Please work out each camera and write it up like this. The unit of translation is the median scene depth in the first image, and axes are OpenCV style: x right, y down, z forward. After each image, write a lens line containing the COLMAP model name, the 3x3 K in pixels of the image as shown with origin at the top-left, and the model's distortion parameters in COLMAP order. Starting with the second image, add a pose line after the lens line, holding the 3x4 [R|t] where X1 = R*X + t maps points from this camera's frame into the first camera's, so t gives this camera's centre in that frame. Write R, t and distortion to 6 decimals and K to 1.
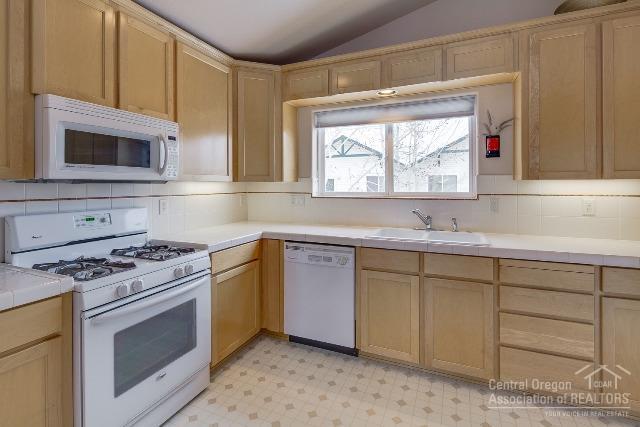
lens RADIAL K [[306.5, 0, 317.5], [0, 306.5, 183.1], [0, 0, 1]] dist [0.000201, -0.000227]
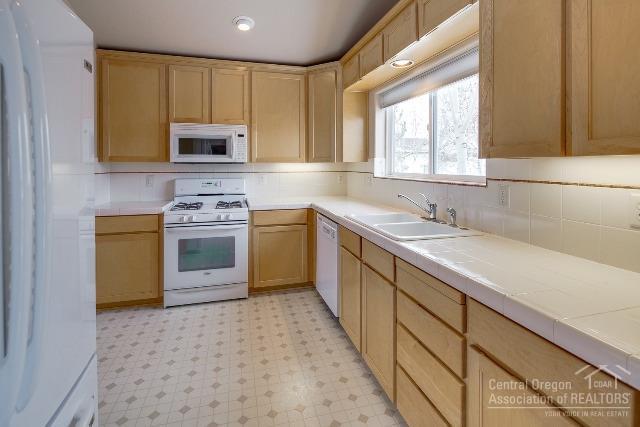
lens RADIAL K [[313.3, 0, 321.6], [0, 313.3, 162.3], [0, 0, 1]] dist [0.000711, -0.000025]
pose [[0.628791, -0.004560, -0.777561, 0.929844], [0.004460, 0.999988, -0.002257, -0.002444], [0.777562, -0.002049, 0.628803, 0.267920]]
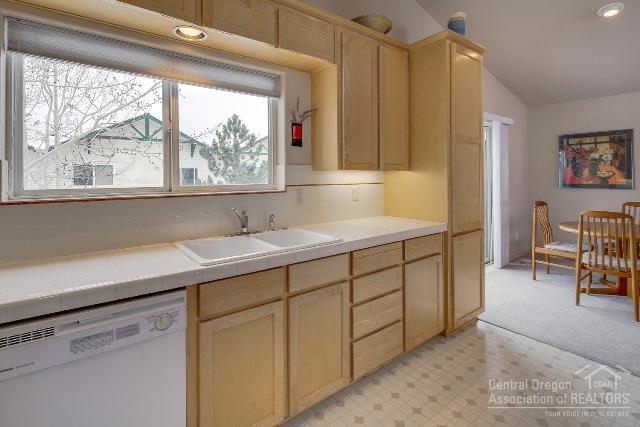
lens RADIAL K [[307.1, 0, 318.7], [0, 307.1, 173.6], [0, 0, 1]] dist [0.001211, 0.000408]
pose [[0.479493, 0.006410, 0.877522, -0.250554], [-0.003595, 0.999979, -0.005340, 0.006037], [-0.877538, -0.000594, 0.479506, 0.525798]]
